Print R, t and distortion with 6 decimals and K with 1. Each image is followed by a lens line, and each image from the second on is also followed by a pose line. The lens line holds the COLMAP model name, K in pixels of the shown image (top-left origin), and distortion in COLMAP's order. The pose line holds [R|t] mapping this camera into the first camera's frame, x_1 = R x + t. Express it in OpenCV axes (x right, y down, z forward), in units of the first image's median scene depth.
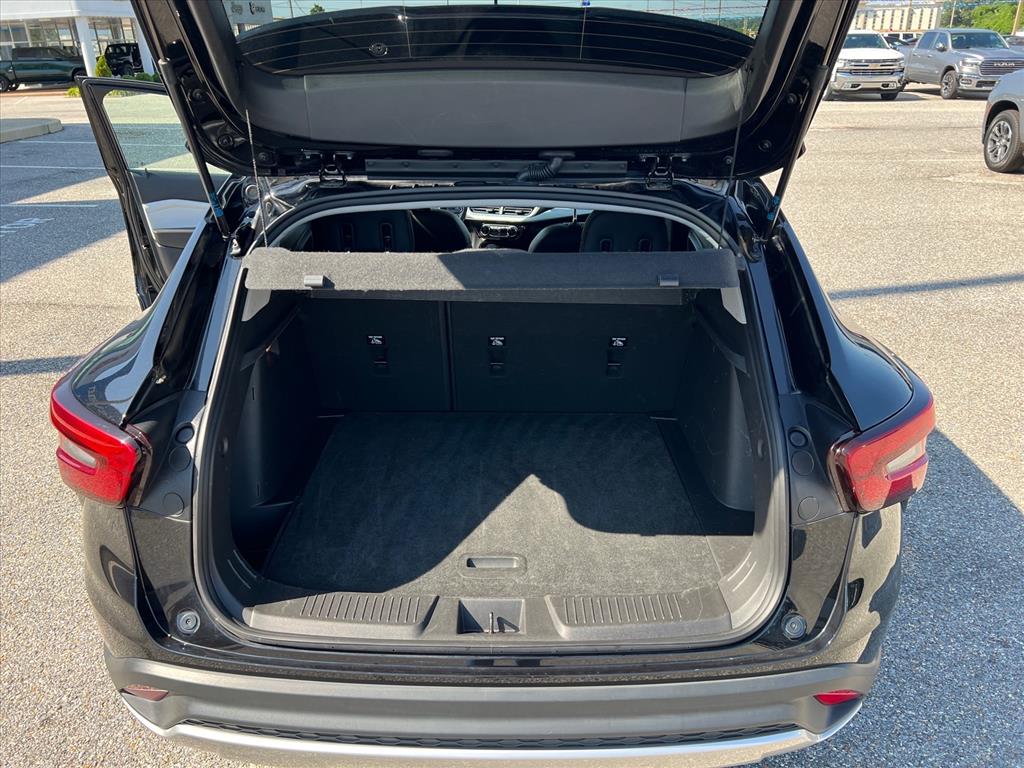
lens RADIAL K [[764.7, 0, 511.6], [0, 764.7, 387.1], [0, 0, 1]] dist [0.053370, -0.079123]
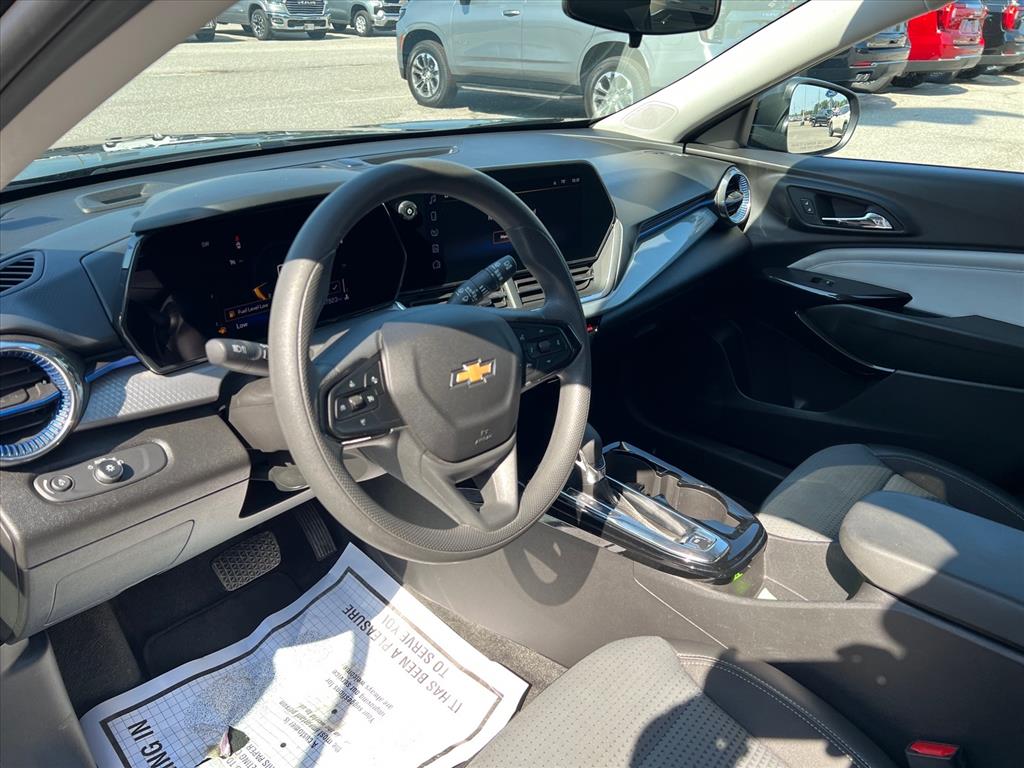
lens RADIAL K [[764.7, 0, 511.6], [0, 764.7, 387.1], [0, 0, 1]] dist [0.053370, -0.079123]
pose [[0.657243, -0.316909, 0.683813, -0.078600], [0.277947, 0.945266, 0.170931, -0.085609], [-0.700555, 0.077721, 0.709354, 0.274447]]
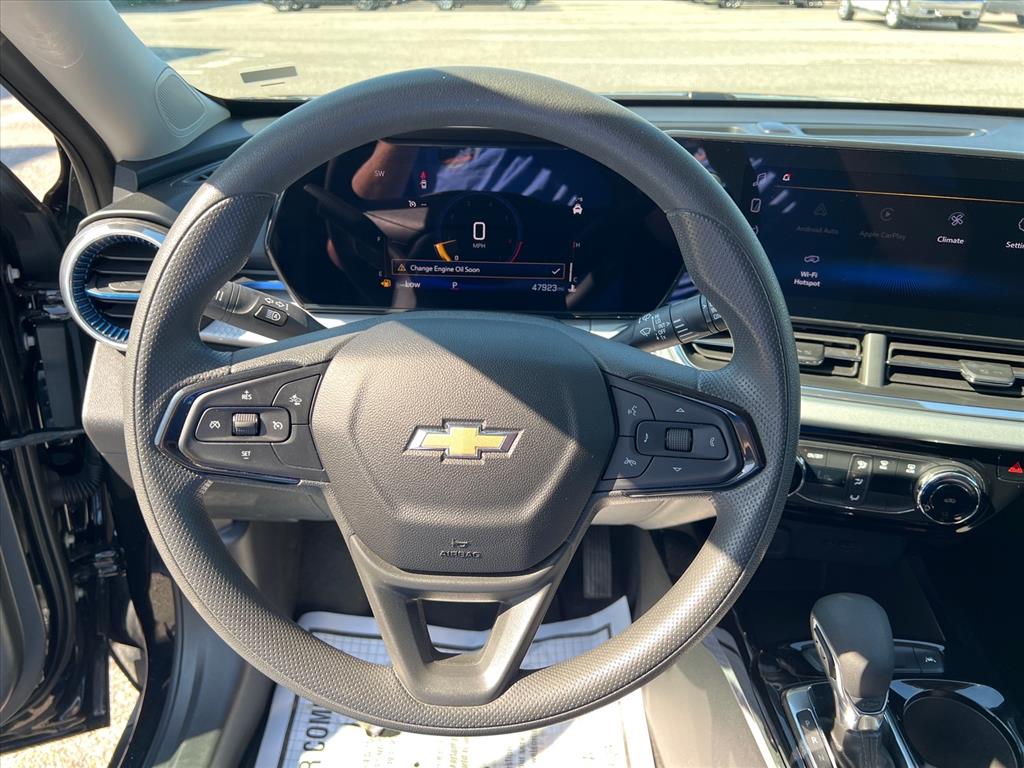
lens RADIAL K [[764.7, 0, 511.6], [0, 764.7, 387.1], [0, 0, 1]] dist [0.053370, -0.079123]
pose [[0.999882, 0.008147, 0.012987, -0.034125], [-0.009046, 0.997456, 0.070715, -0.081945], [-0.012378, -0.070824, 0.997412, 0.285219]]
